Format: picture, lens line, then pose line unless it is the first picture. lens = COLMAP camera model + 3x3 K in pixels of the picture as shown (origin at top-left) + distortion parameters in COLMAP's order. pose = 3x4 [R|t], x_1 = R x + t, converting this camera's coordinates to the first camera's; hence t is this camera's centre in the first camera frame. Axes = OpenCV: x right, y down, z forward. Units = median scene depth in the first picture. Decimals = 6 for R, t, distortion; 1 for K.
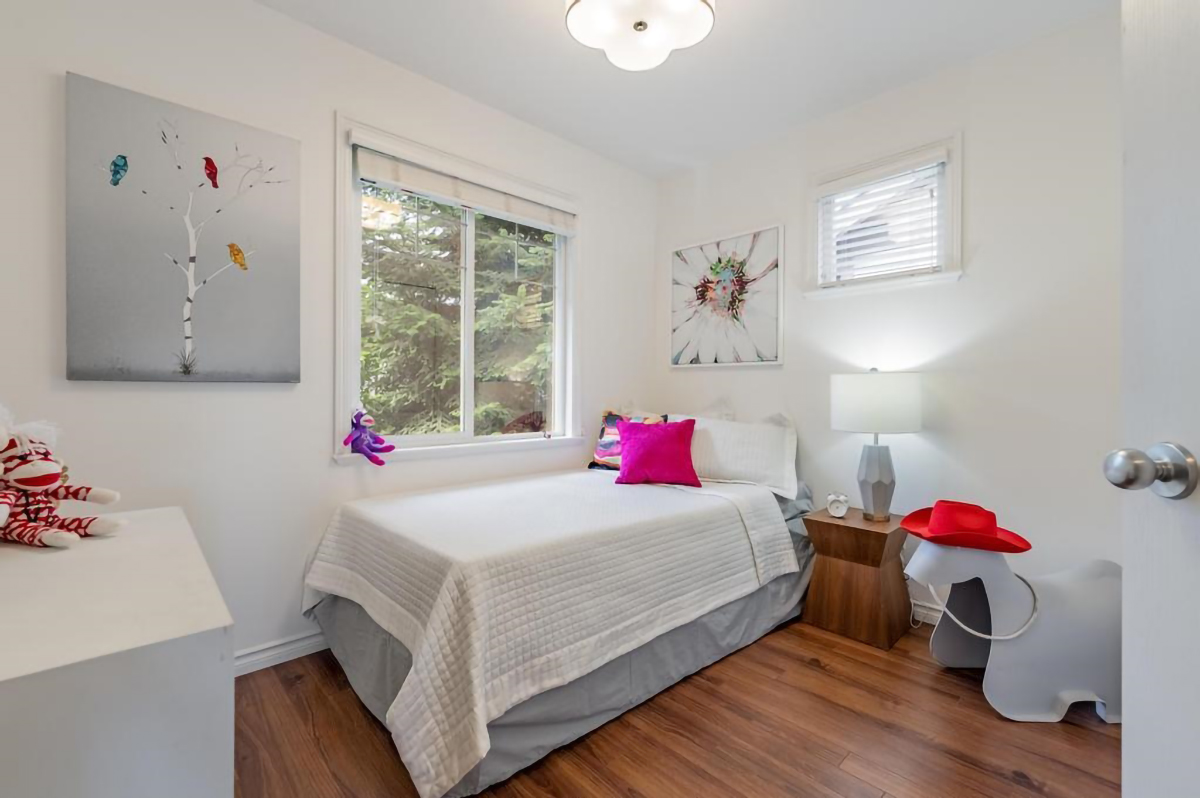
lens RADIAL K [[499.9, 0, 599.6], [0, 499.9, 394.9], [0, 0, 1]] dist [0.002963, 0.000297]
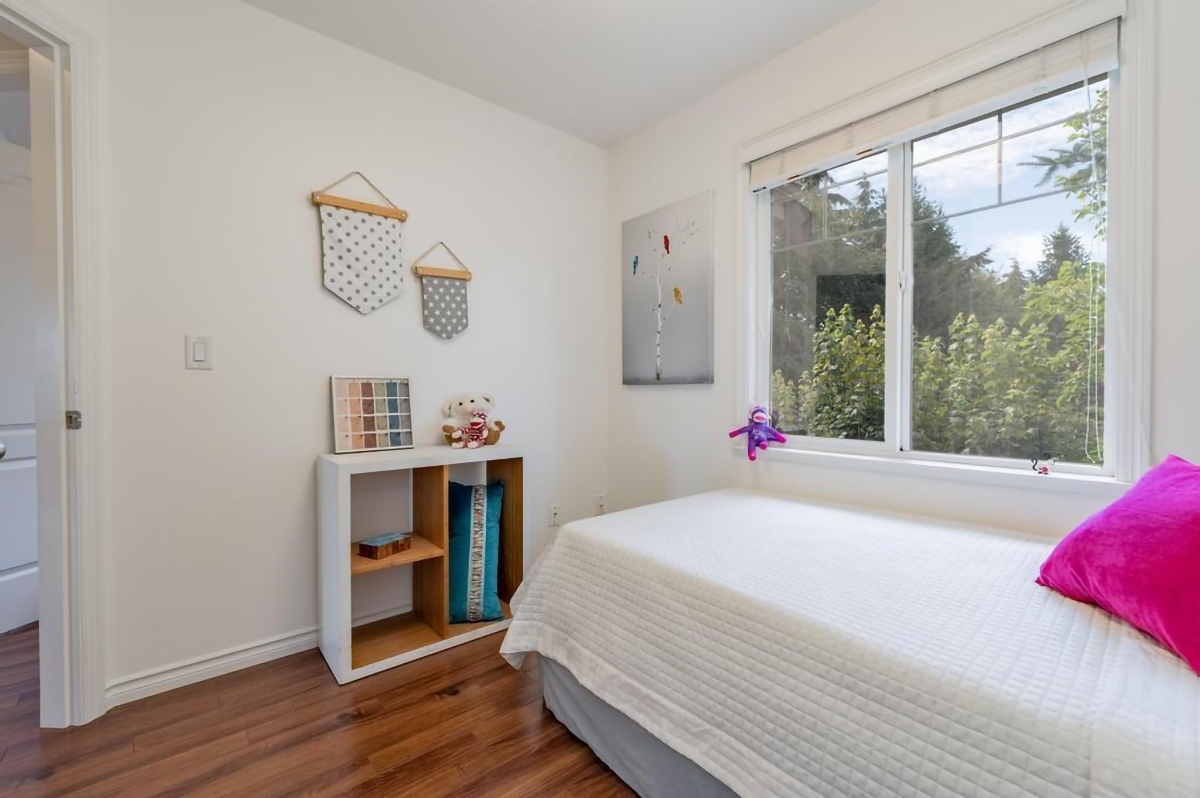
lens RADIAL K [[499.9, 0, 599.8], [0, 499.9, 397.2], [0, 0, 1]] dist [0.002963, 0.000297]
pose [[-0.032786, 0.010087, -0.999411, 0.747556], [-0.004427, 0.999938, 0.010237, -0.001529], [0.999453, 0.004760, -0.032740, 0.869361]]
